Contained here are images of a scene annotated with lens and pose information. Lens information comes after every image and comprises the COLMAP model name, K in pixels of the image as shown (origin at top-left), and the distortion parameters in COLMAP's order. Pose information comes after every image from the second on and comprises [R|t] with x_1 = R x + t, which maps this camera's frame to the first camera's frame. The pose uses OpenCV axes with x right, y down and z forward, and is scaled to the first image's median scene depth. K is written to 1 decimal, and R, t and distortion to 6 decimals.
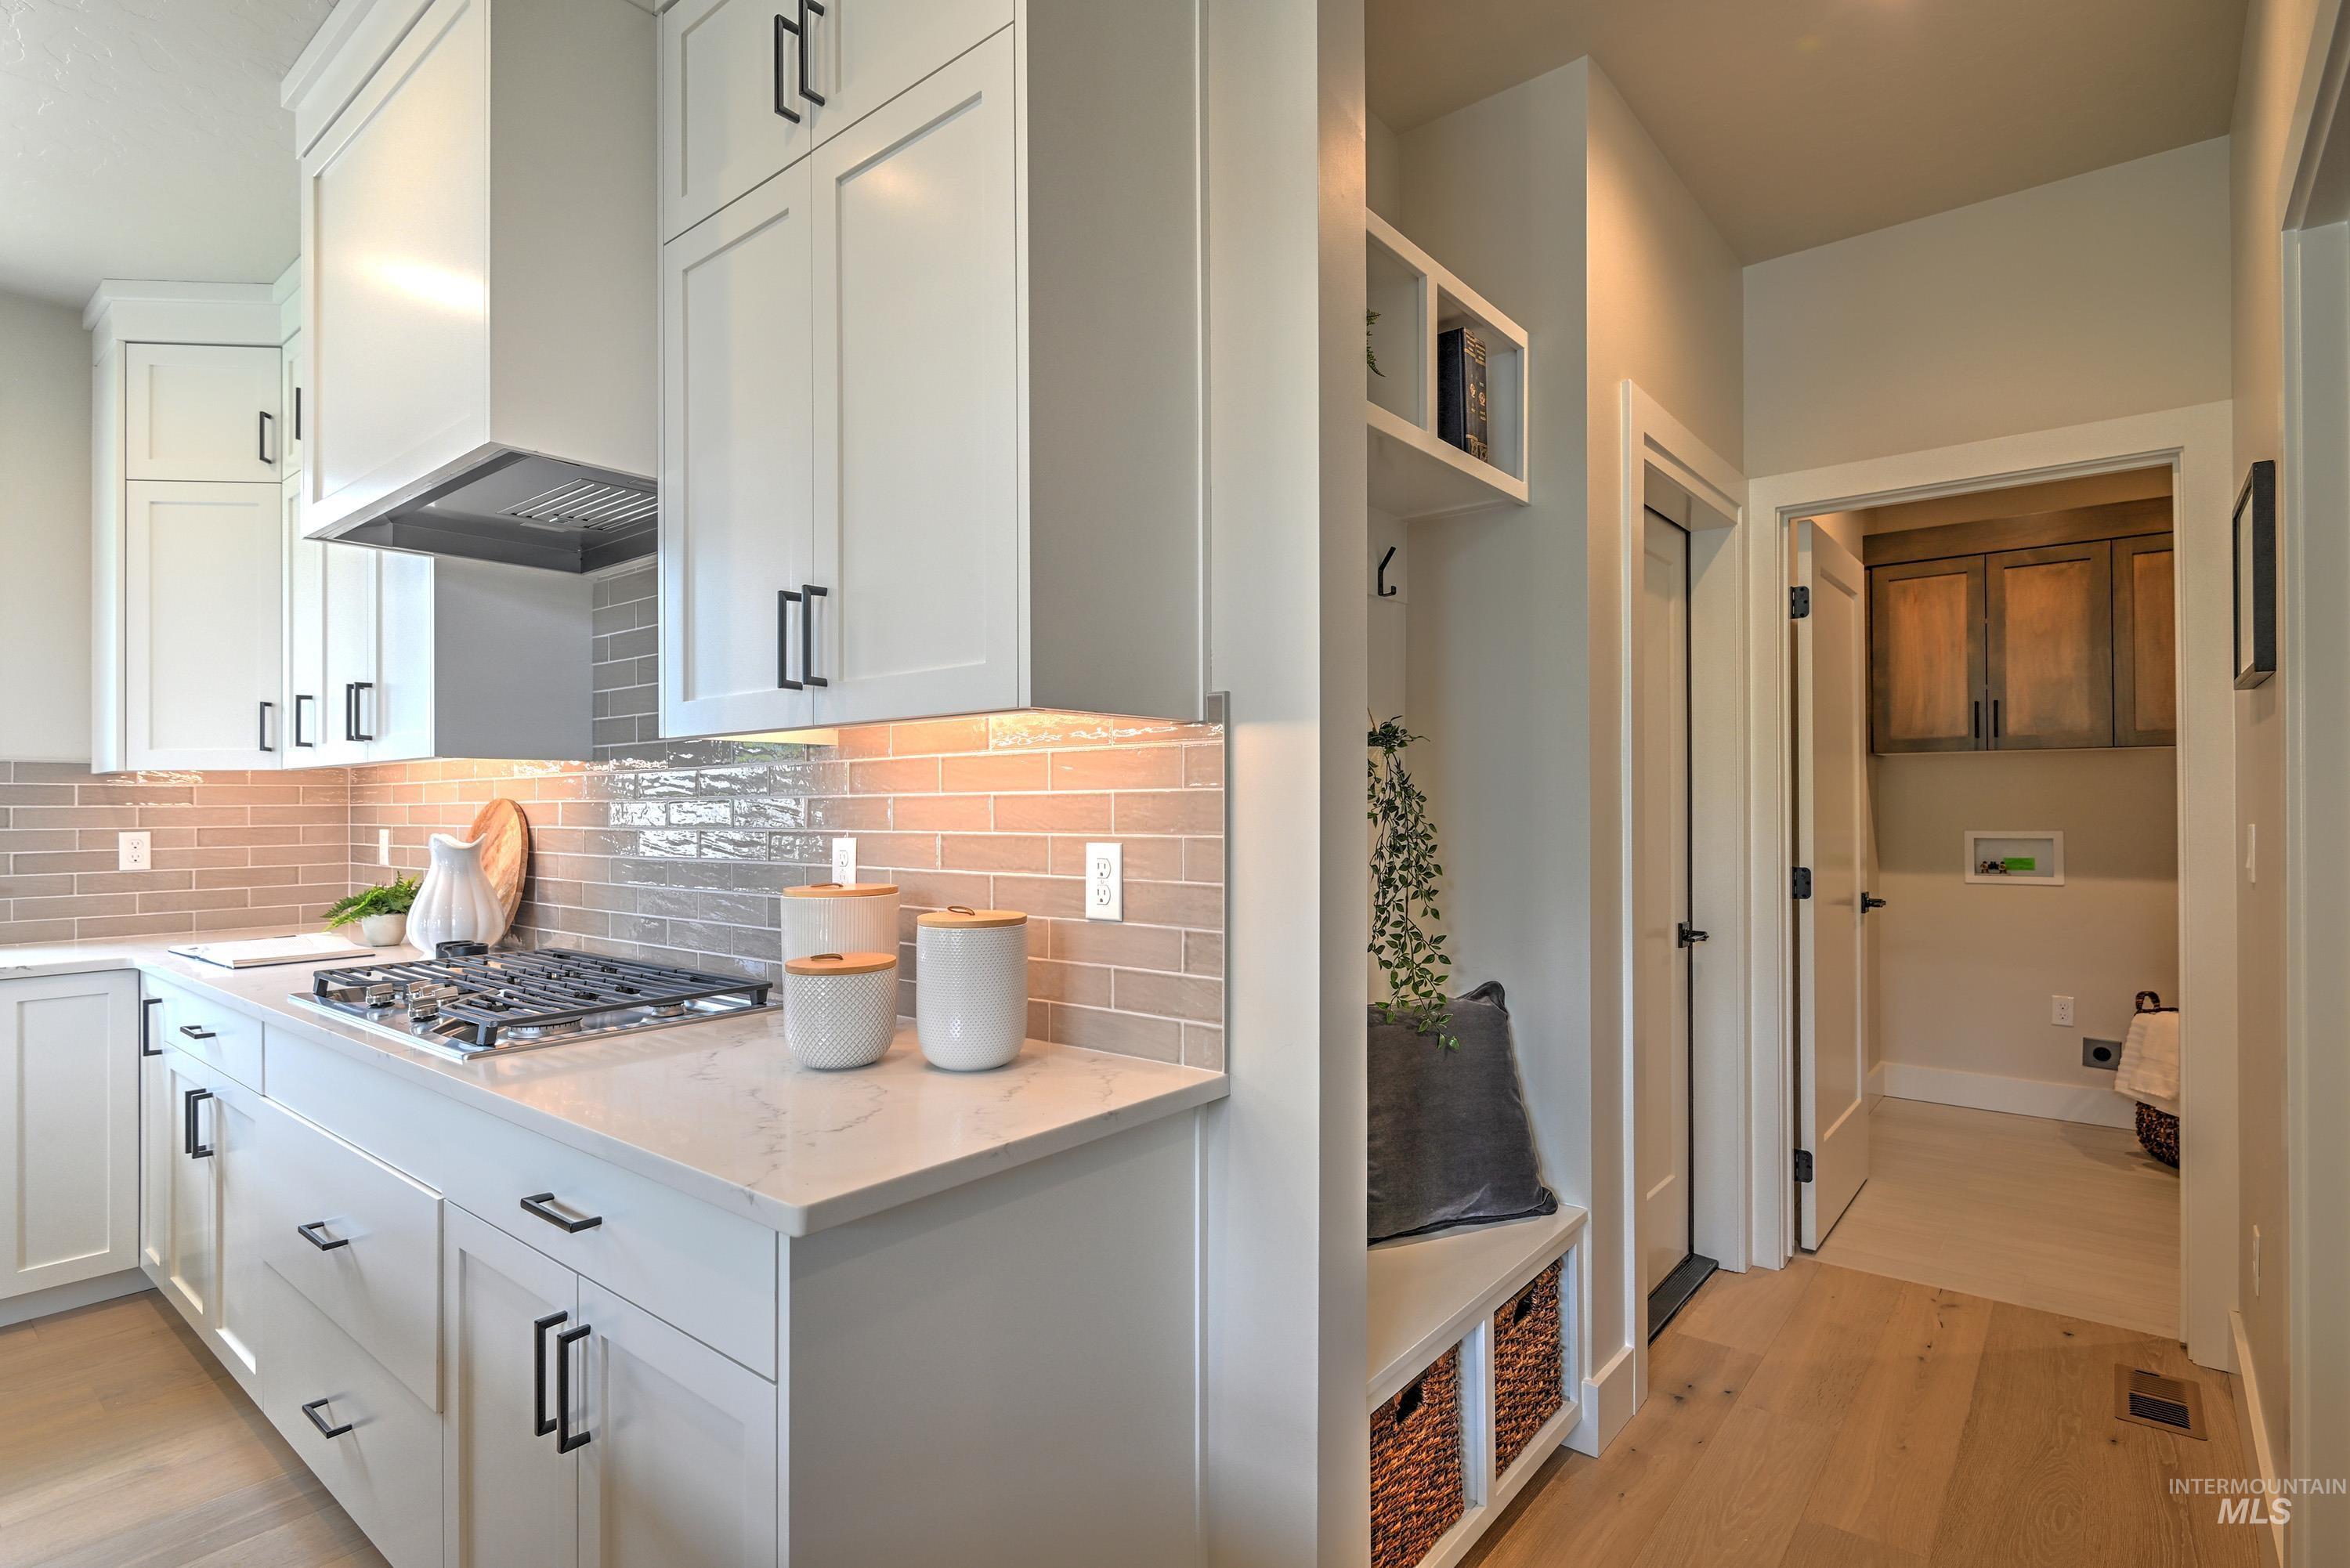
lens RADIAL K [[1135.1, 0, 1173.2], [0, 1135.1, 800.6], [0, 0, 1]] dist [0.005056, -0.005559]
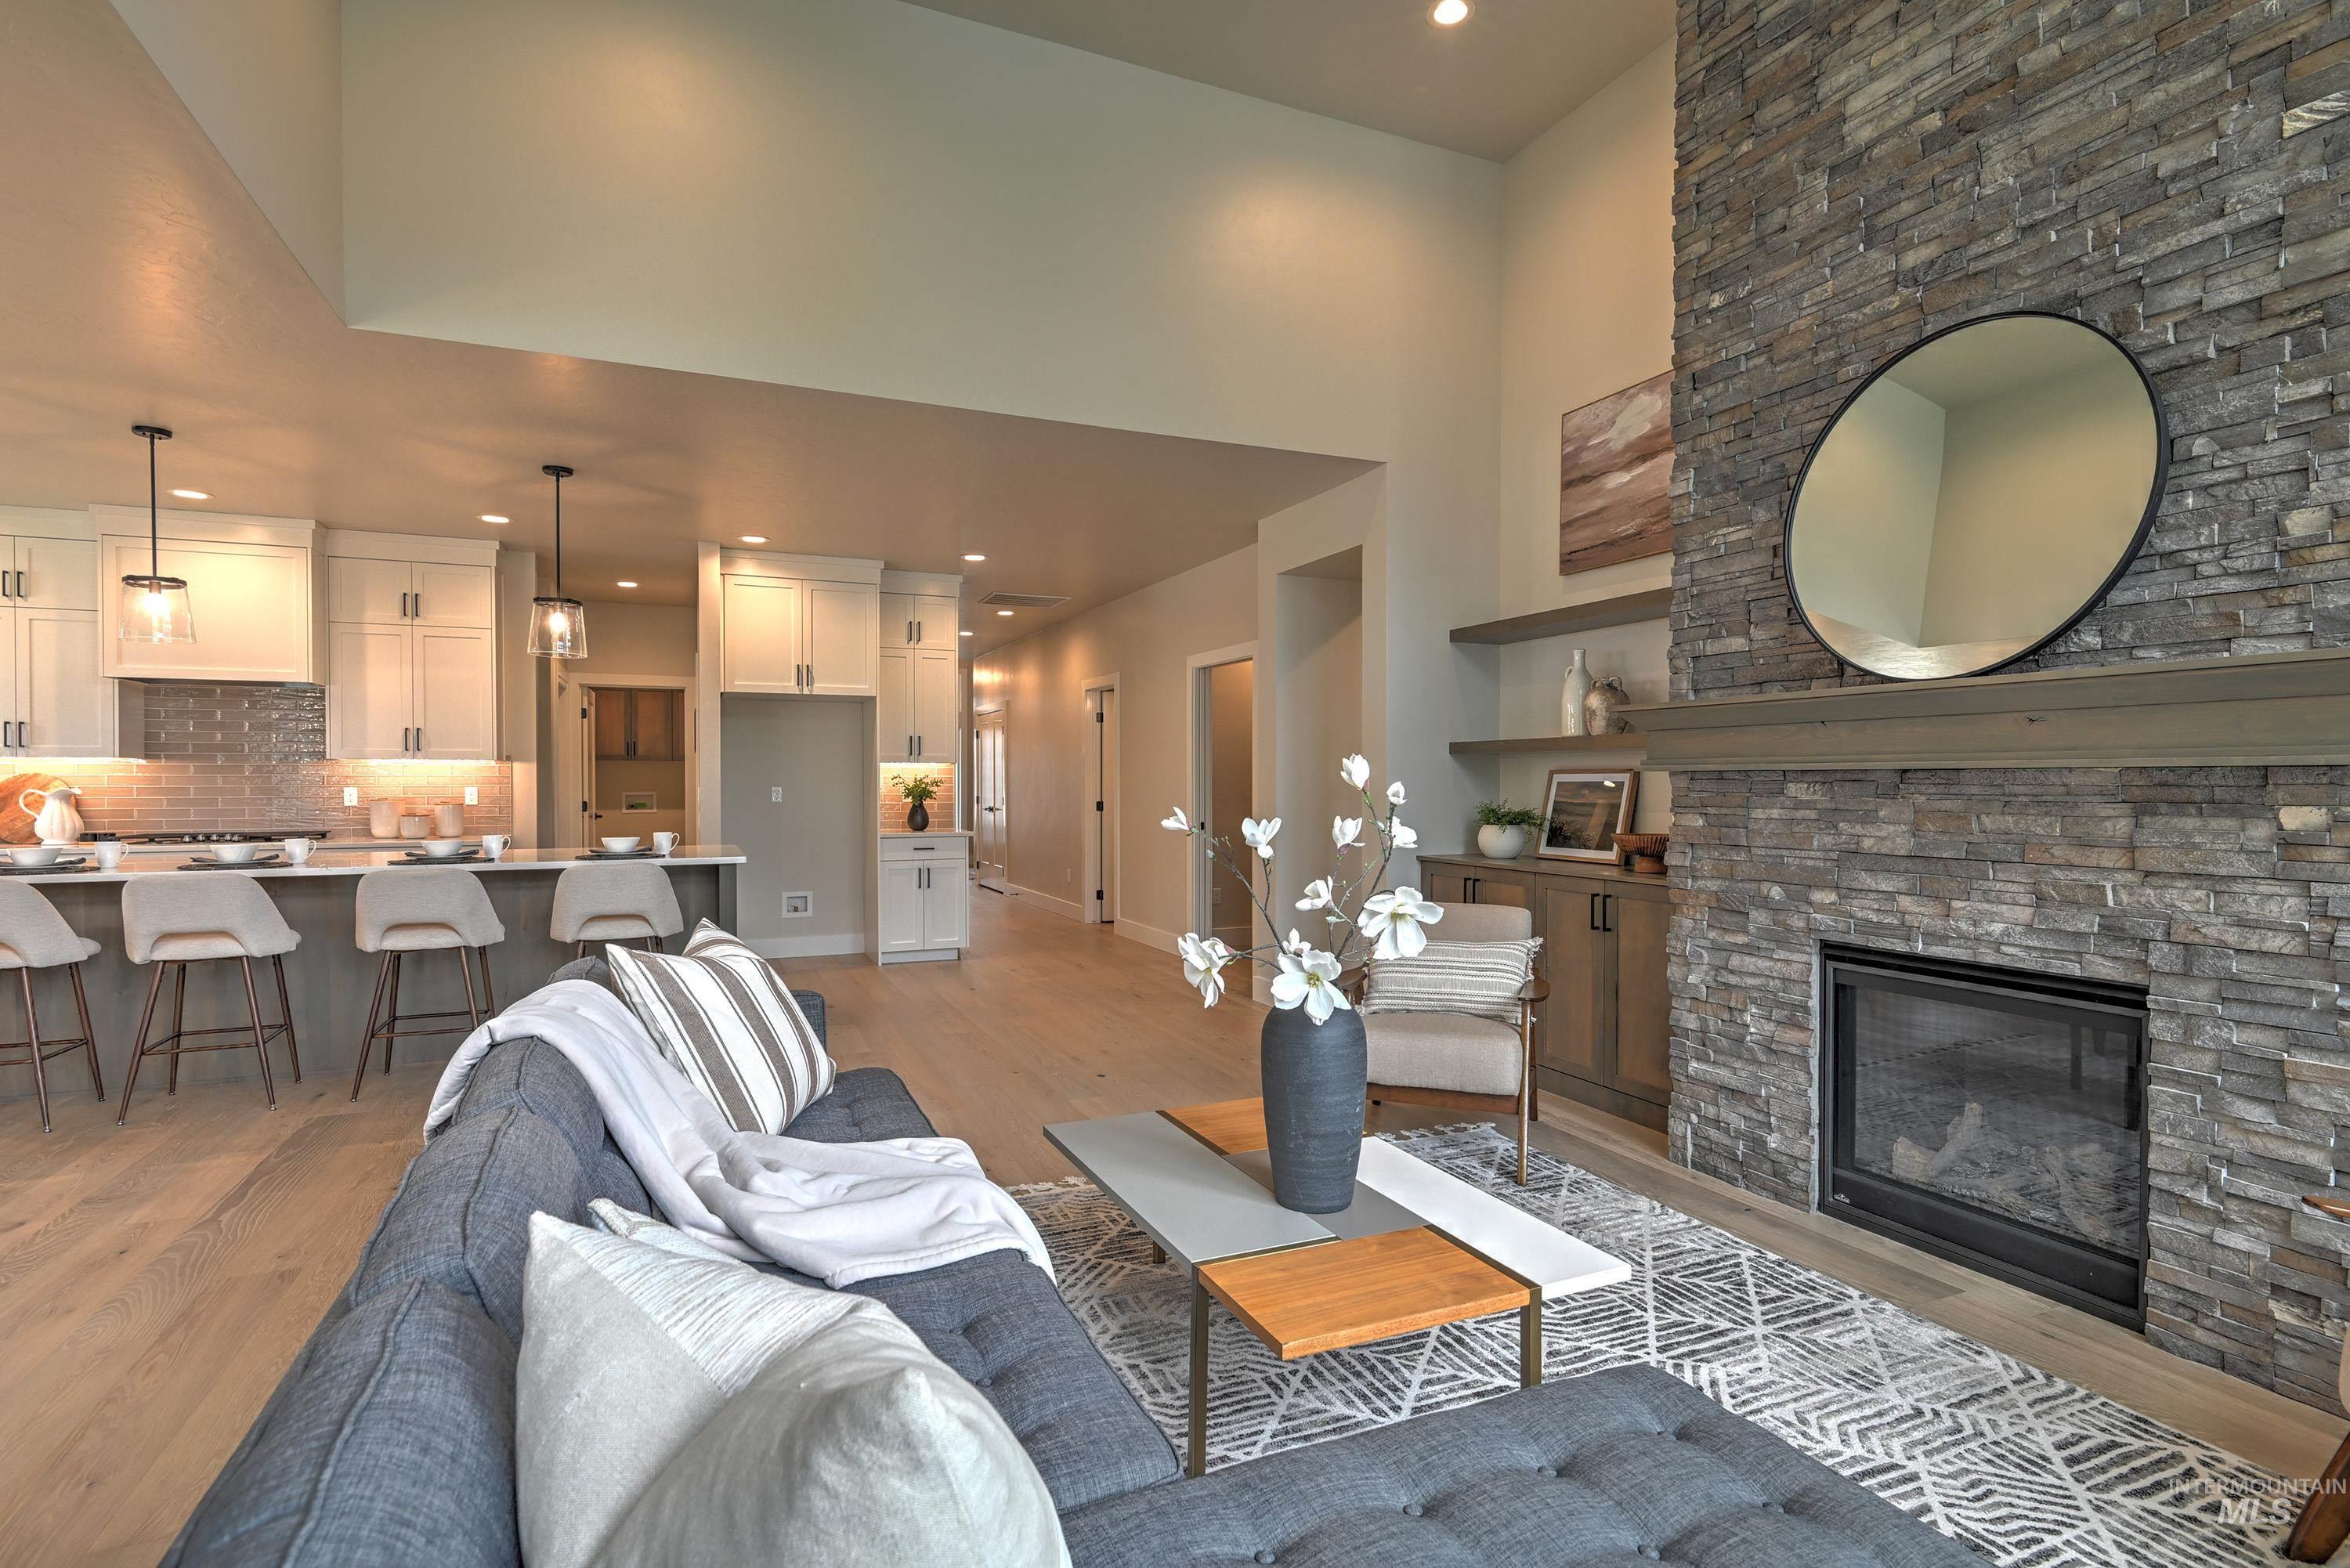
lens RADIAL K [[1135.1, 0, 1178.2], [0, 1135.1, 793.7], [0, 0, 1]] dist [0.005056, -0.005559]
pose [[0.444527, -0.003474, 0.895759, -1.907215], [-0.005754, 0.999961, 0.006733, 0.012351], [-0.895747, -0.008147, 0.444489, -2.307344]]
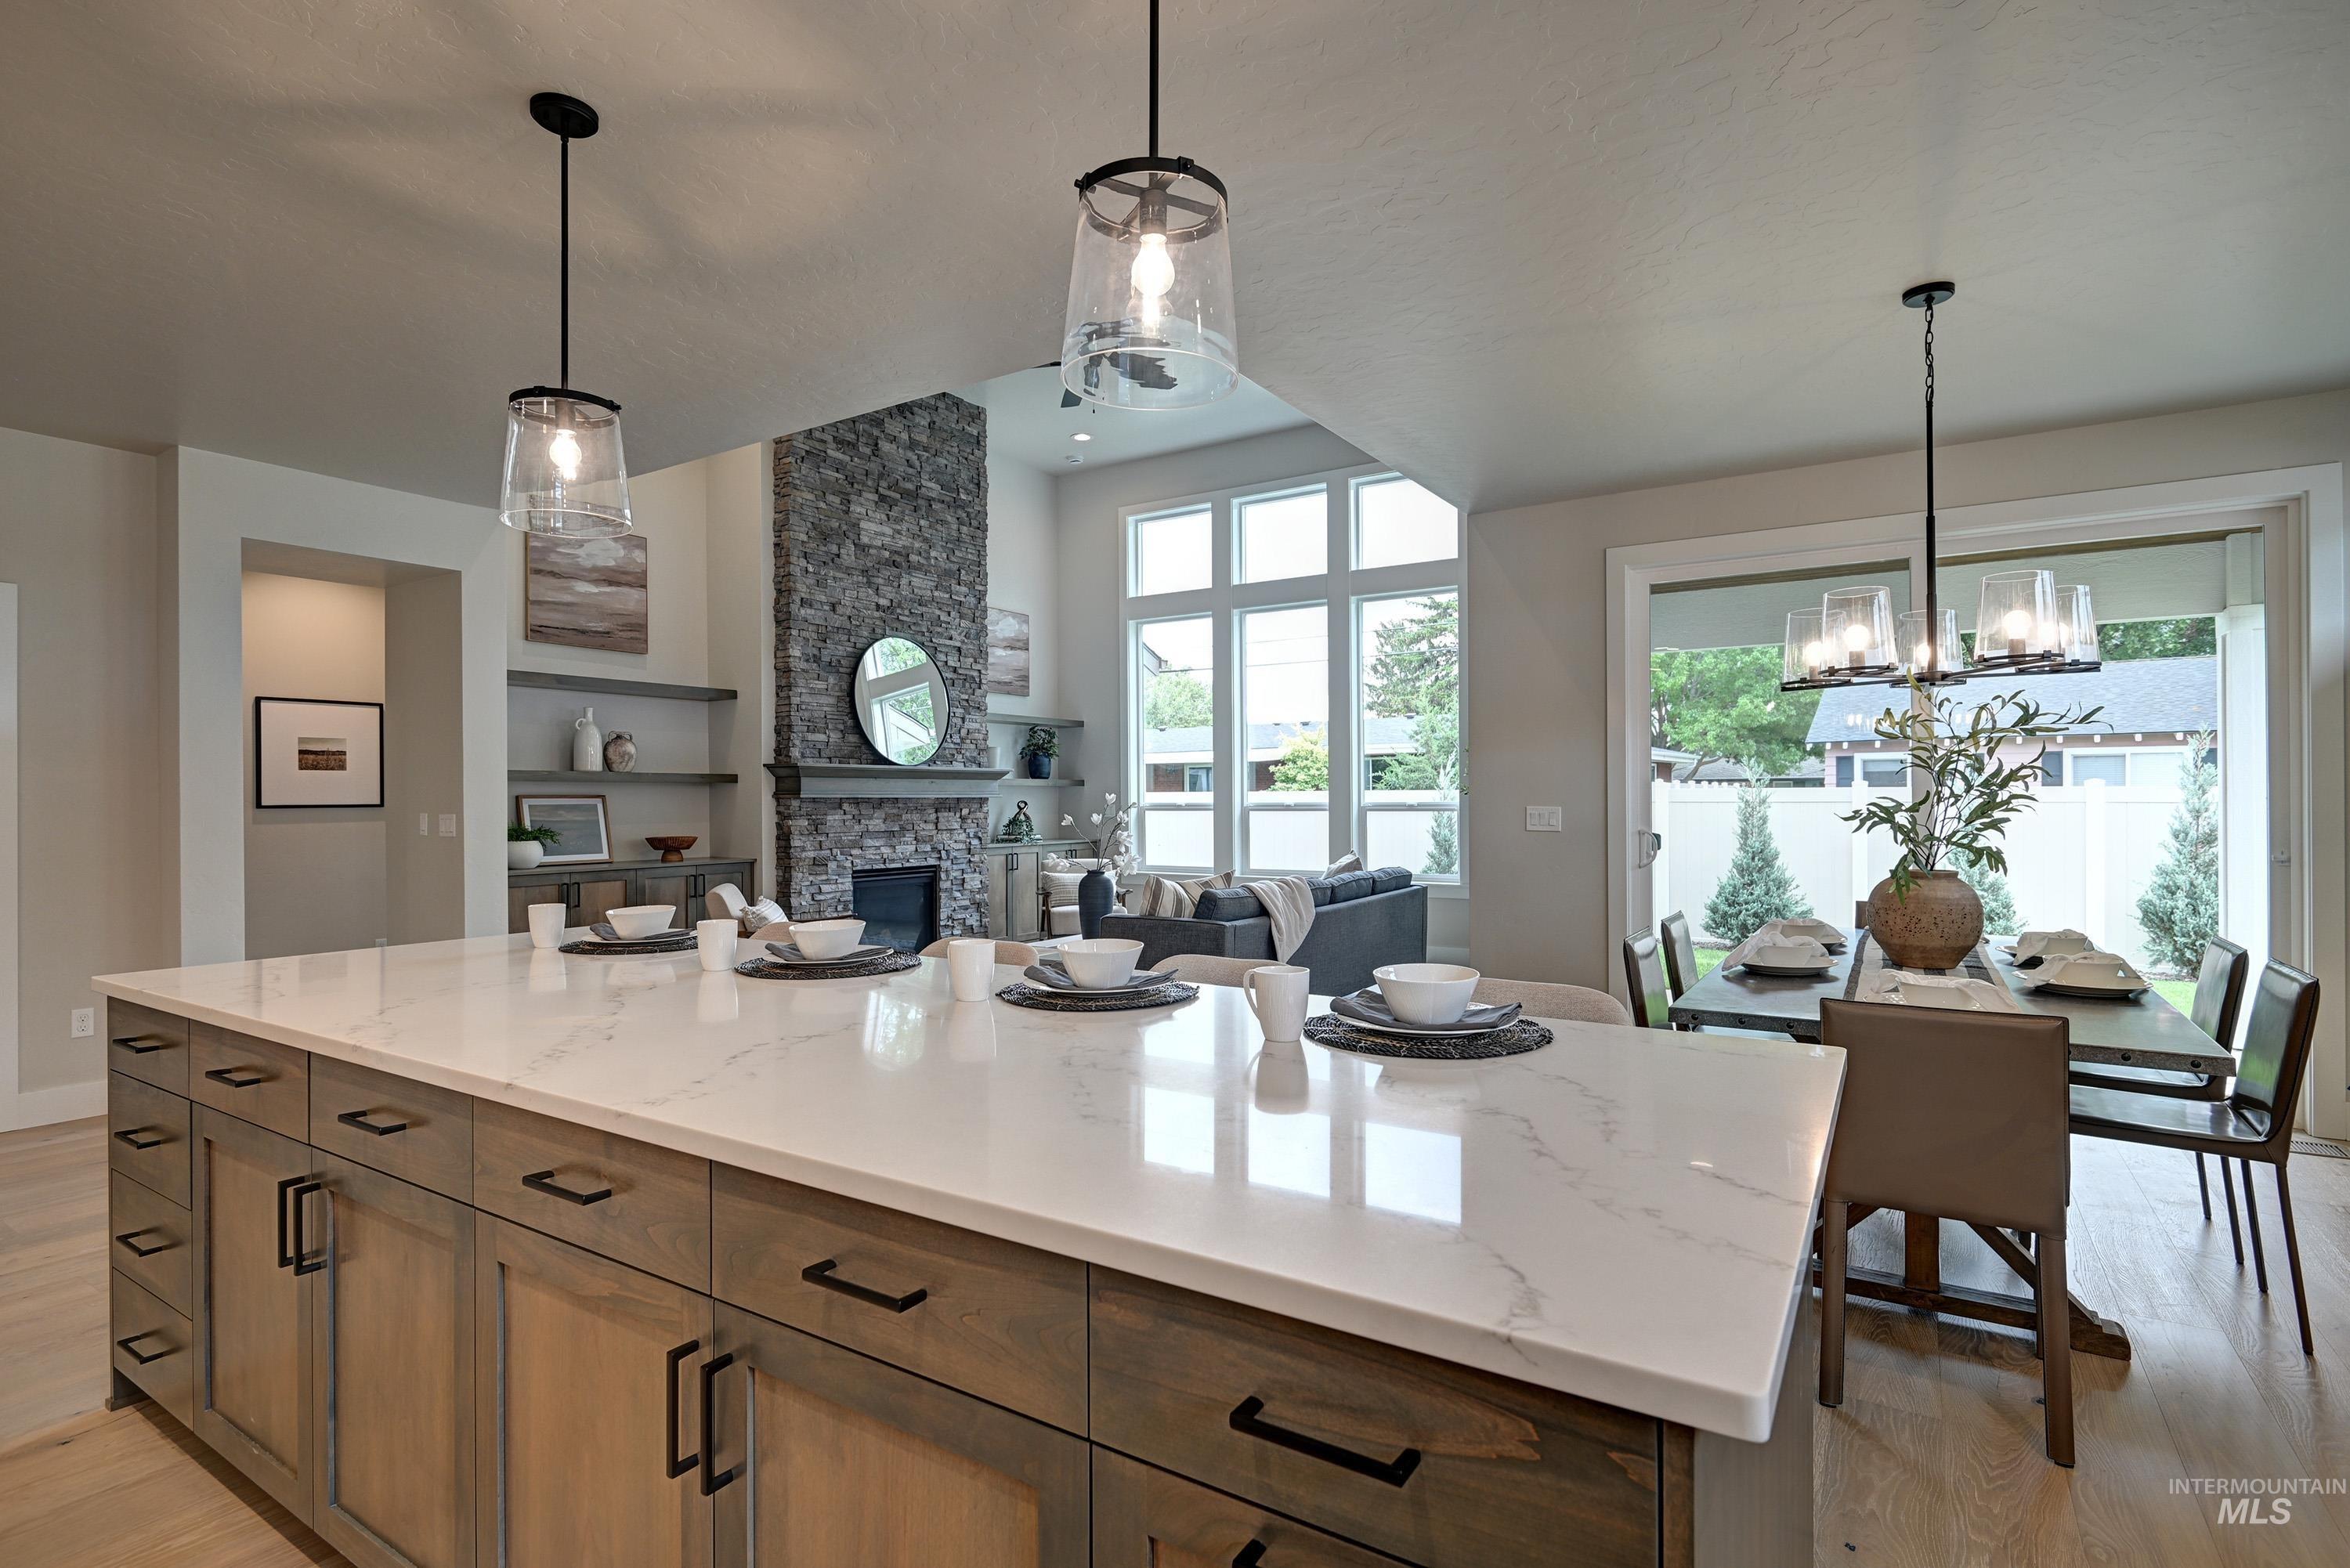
lens RADIAL K [[1135.1, 0, 1156.8], [0, 1135.1, 796.8], [0, 0, 1]] dist [0.005056, -0.005559]
pose [[-0.991893, 0.011632, -0.126542, -0.824112], [0.012351, 0.999912, -0.004900, 0.012642], [0.126474, -0.006423, -0.991949, 0.755947]]
